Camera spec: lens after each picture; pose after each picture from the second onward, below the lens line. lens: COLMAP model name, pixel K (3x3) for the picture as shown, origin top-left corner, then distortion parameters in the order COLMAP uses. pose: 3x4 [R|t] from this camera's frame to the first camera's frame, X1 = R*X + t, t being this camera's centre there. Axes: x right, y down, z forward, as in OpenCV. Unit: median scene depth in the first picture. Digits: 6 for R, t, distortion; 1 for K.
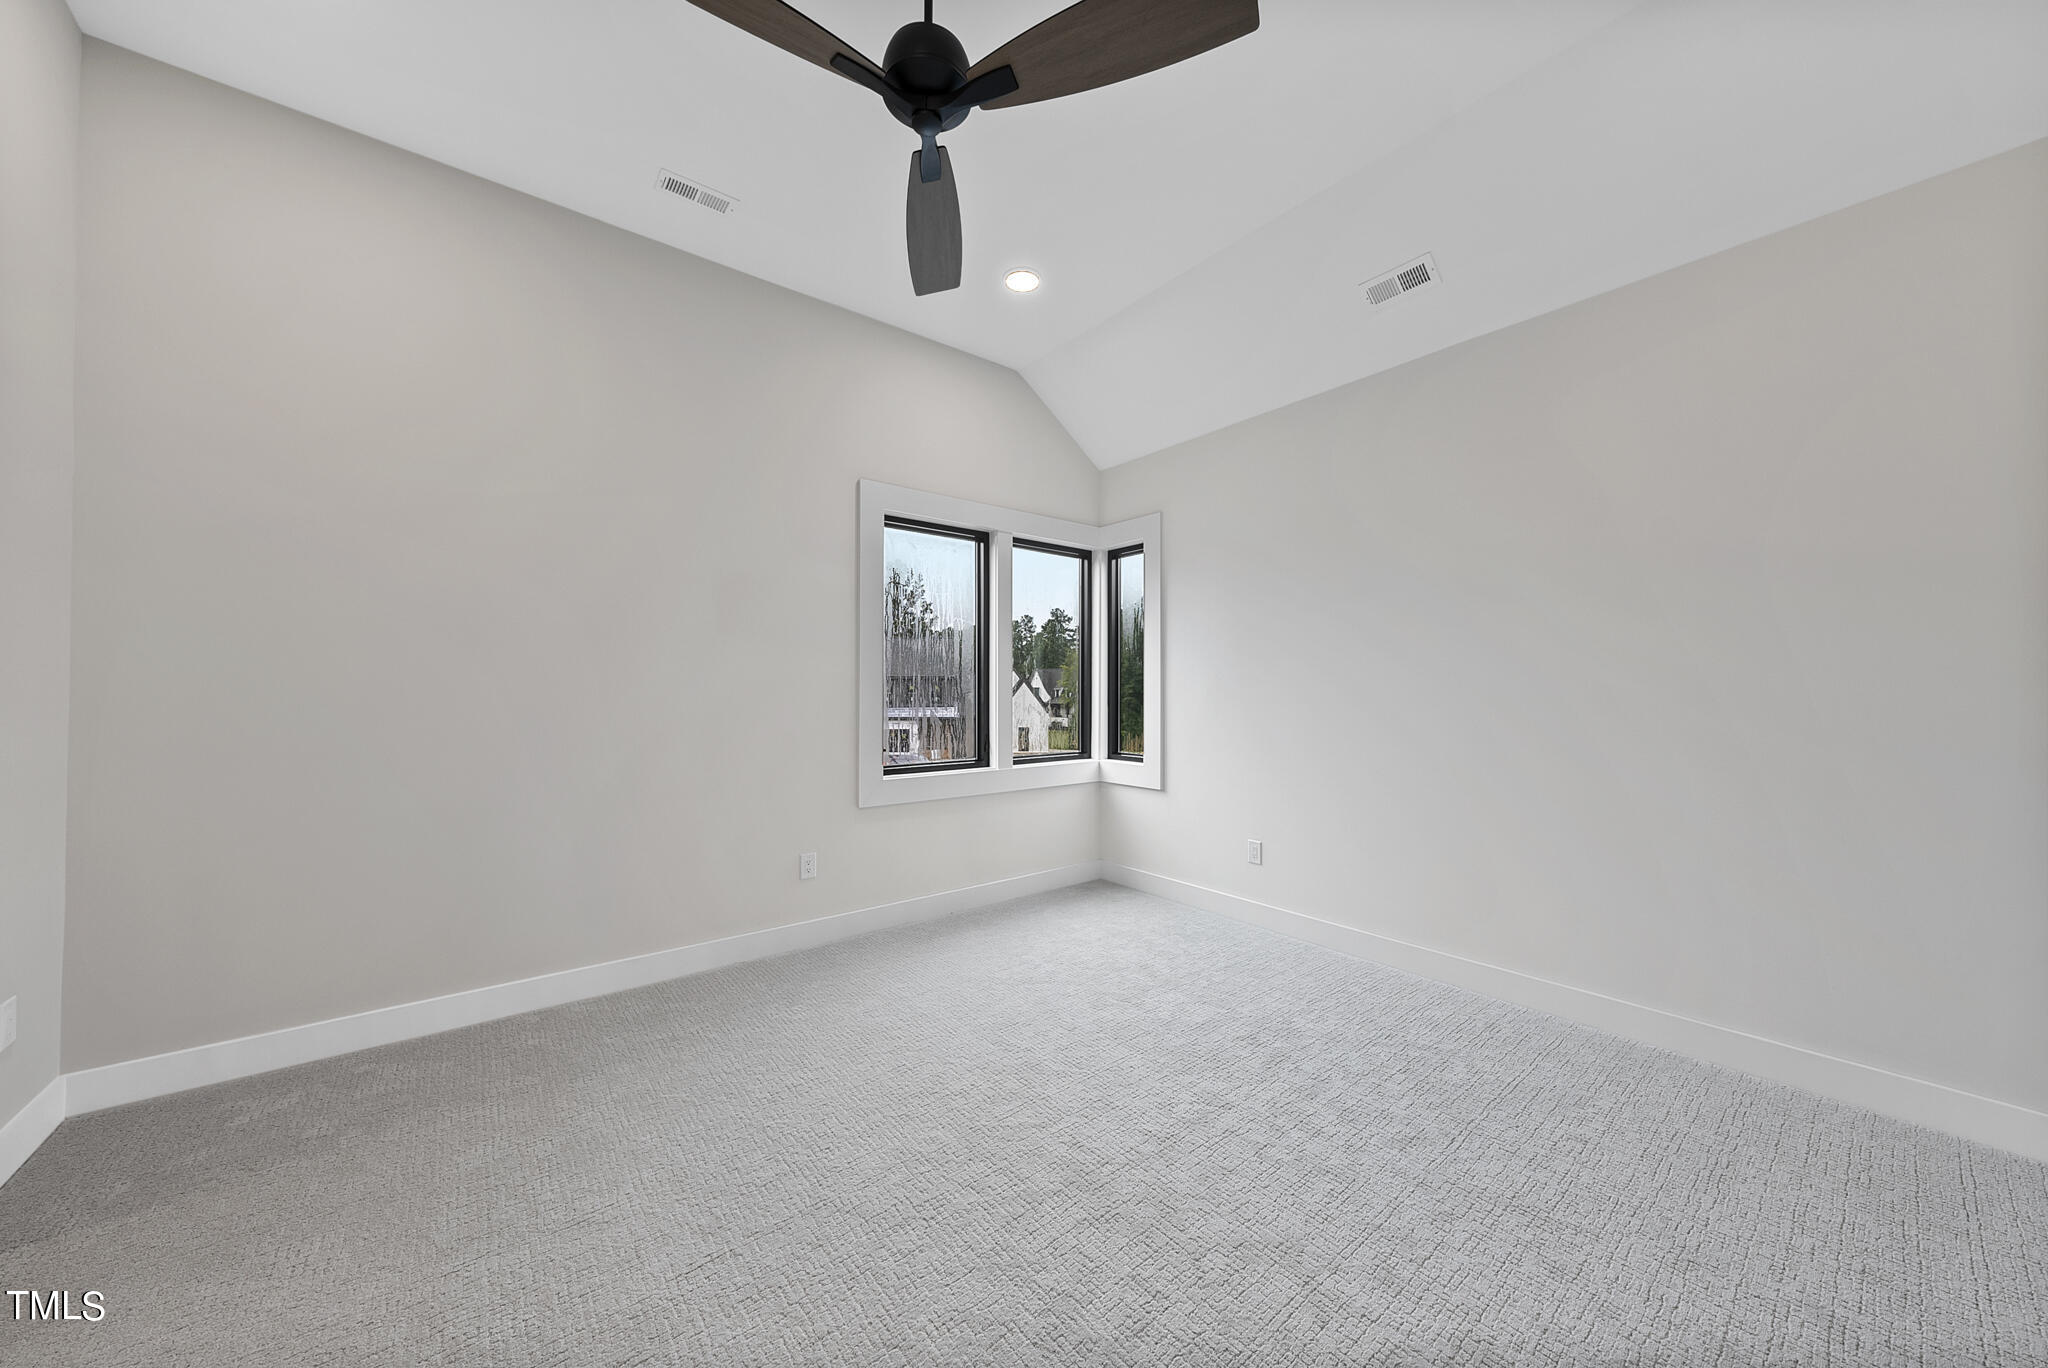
lens RADIAL K [[702.9, 0, 1035.7], [0, 702.9, 683.9], [0, 0, 1]] dist [0.001646, 0.000061]
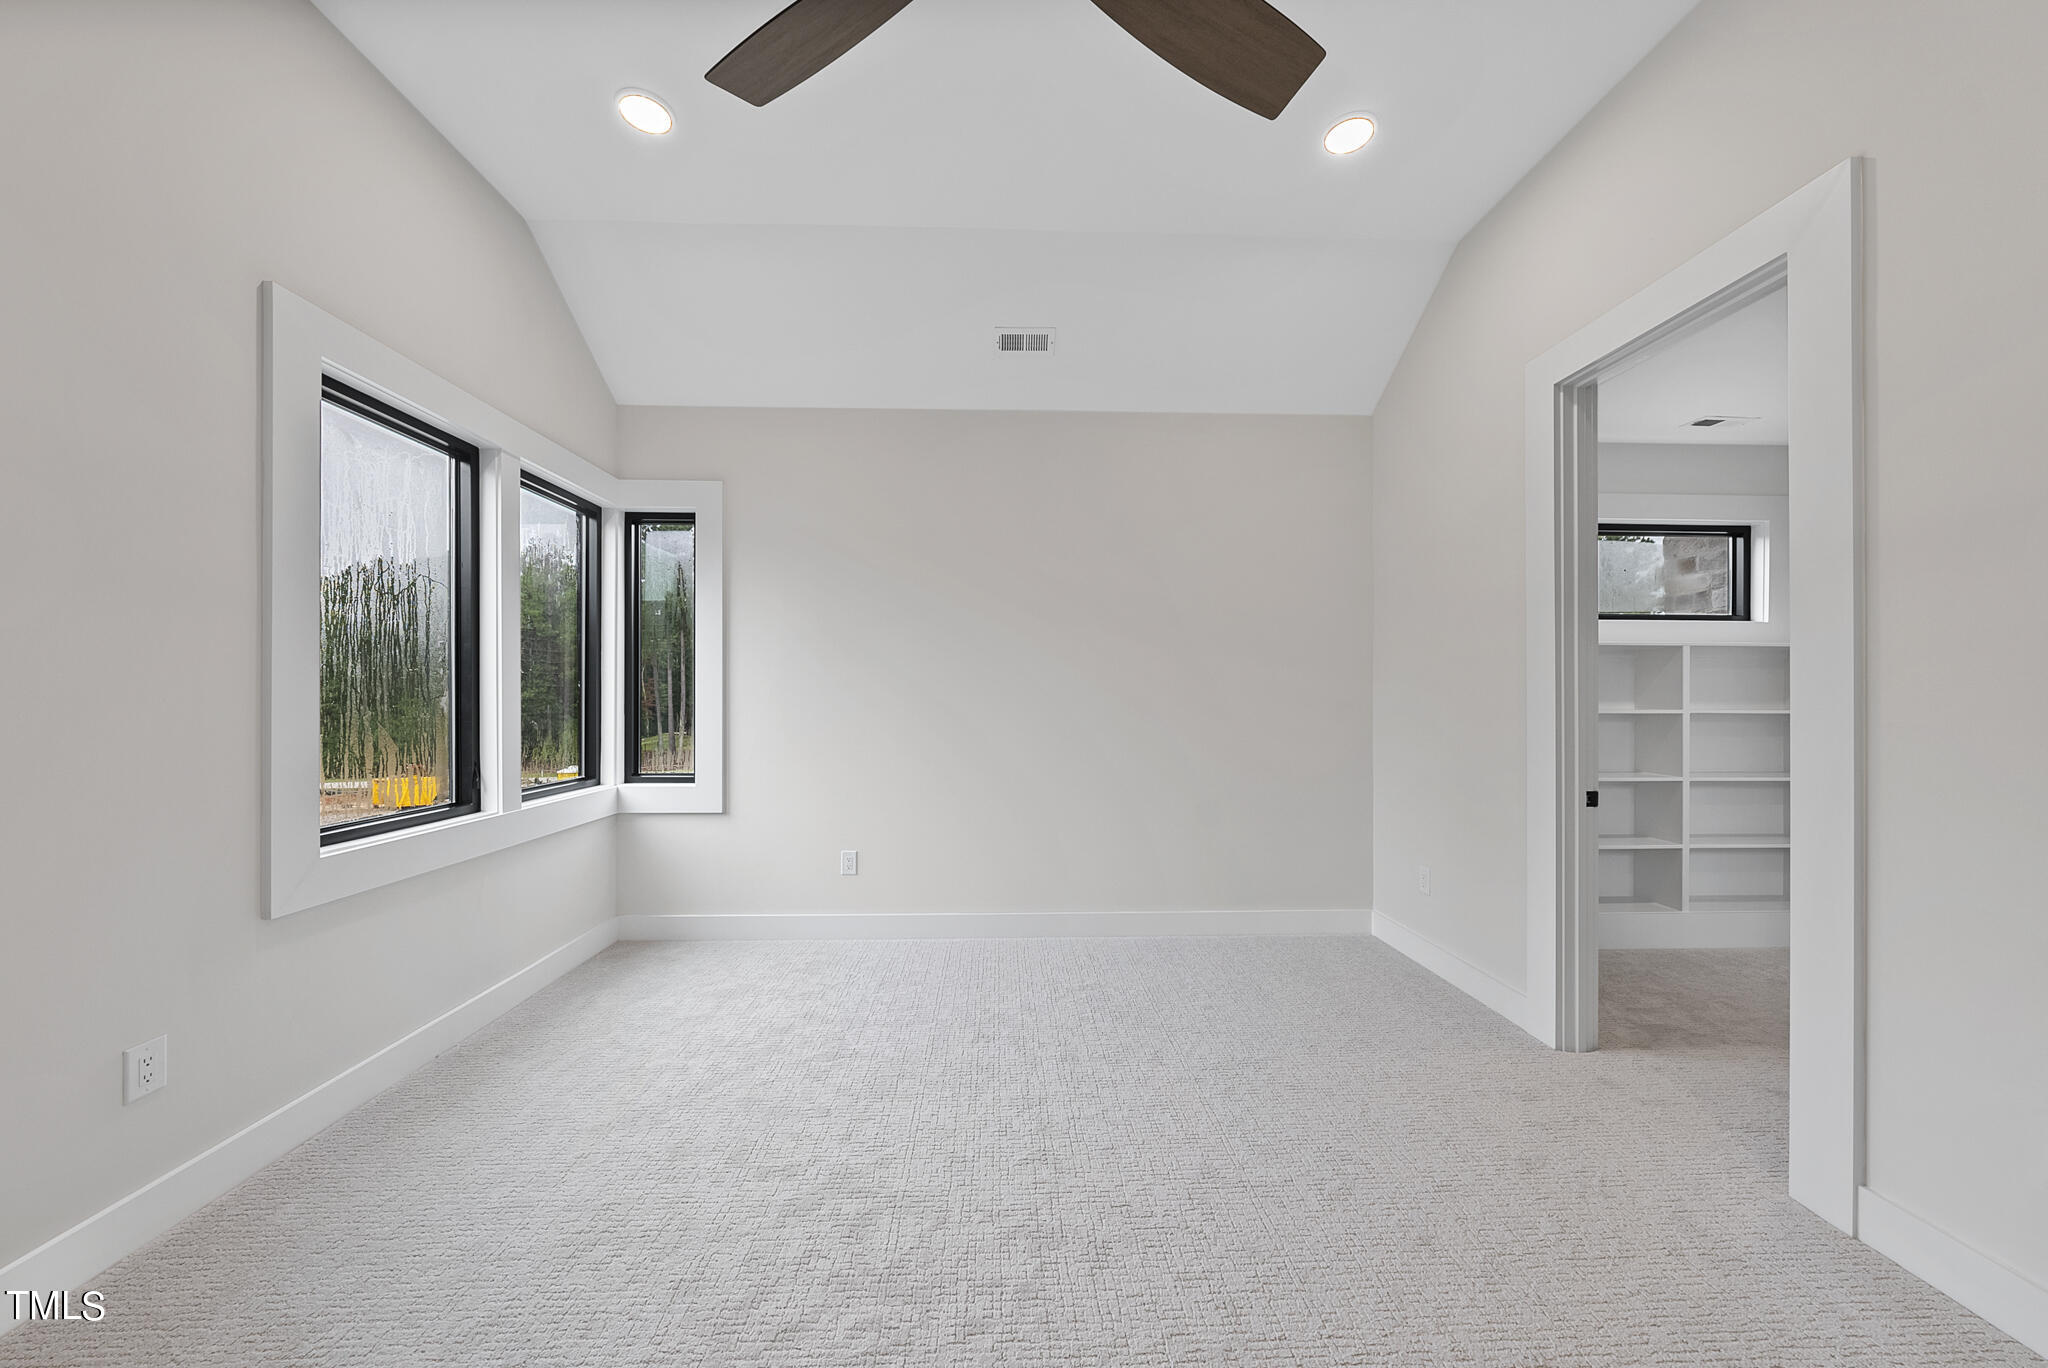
lens RADIAL K [[704.2, 0, 1020.2], [0, 704.2, 698.0], [0, 0, 1]] dist [-0.000090, -0.000021]
pose [[0.595923, 0.001506, 0.803040, -0.295482], [-0.011925, 0.999905, 0.006974, 0.002938], [-0.802953, -0.013732, 0.595884, 0.217477]]
